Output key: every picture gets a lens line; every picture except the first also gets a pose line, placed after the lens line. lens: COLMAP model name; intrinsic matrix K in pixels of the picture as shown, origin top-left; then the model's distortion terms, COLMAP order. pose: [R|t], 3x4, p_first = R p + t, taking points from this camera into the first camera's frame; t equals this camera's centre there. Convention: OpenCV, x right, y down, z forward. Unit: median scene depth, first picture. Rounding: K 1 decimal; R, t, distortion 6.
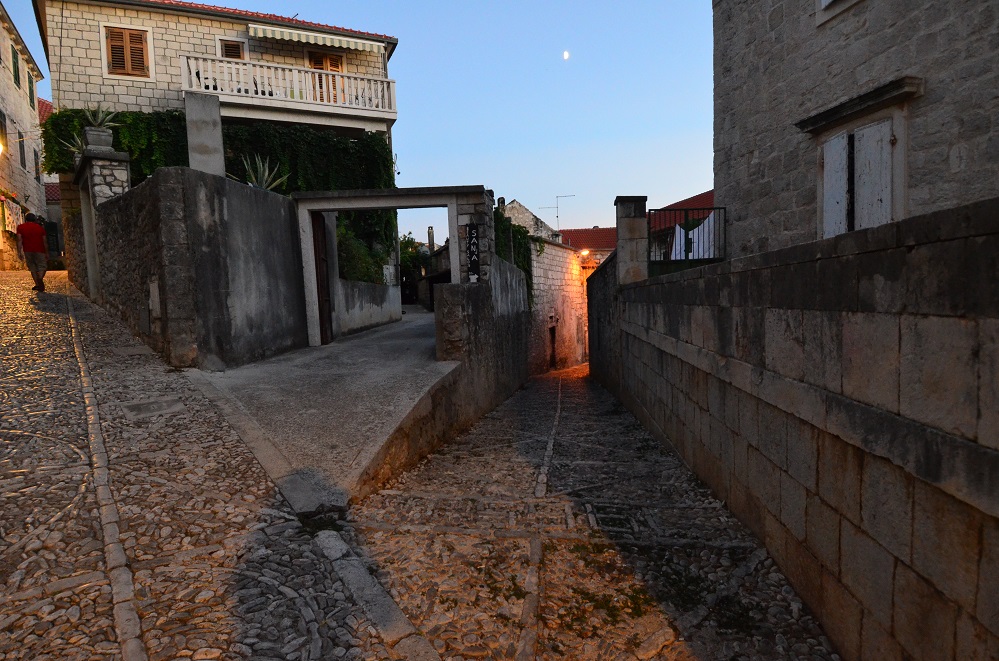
lens RADIAL K [[544.4, 0, 501.2], [0, 544.4, 352.2], [0, 0, 1]] dist [0.045450, -0.052216]
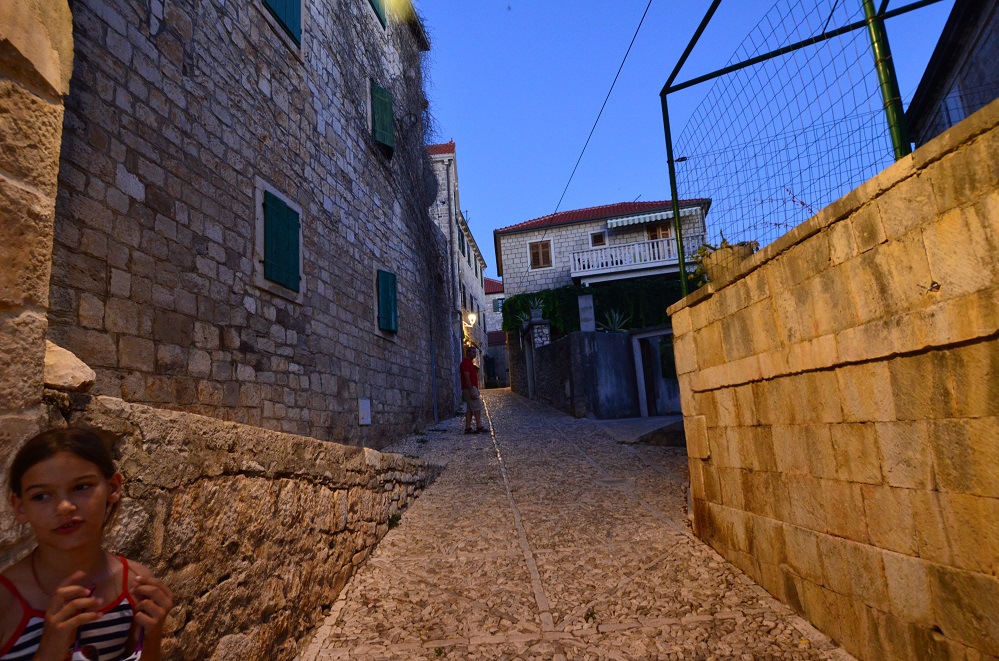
lens RADIAL K [[544.7, 0, 499.5], [0, 544.7, 330.5], [0, 0, 1]] dist [-0.000008, 0.000001]
pose [[0.802282, -0.119364, -0.584889, 0.285524], [-0.022961, 0.972909, -0.230046, 0.114221], [0.596503, 0.197992, 0.777807, -0.568434]]
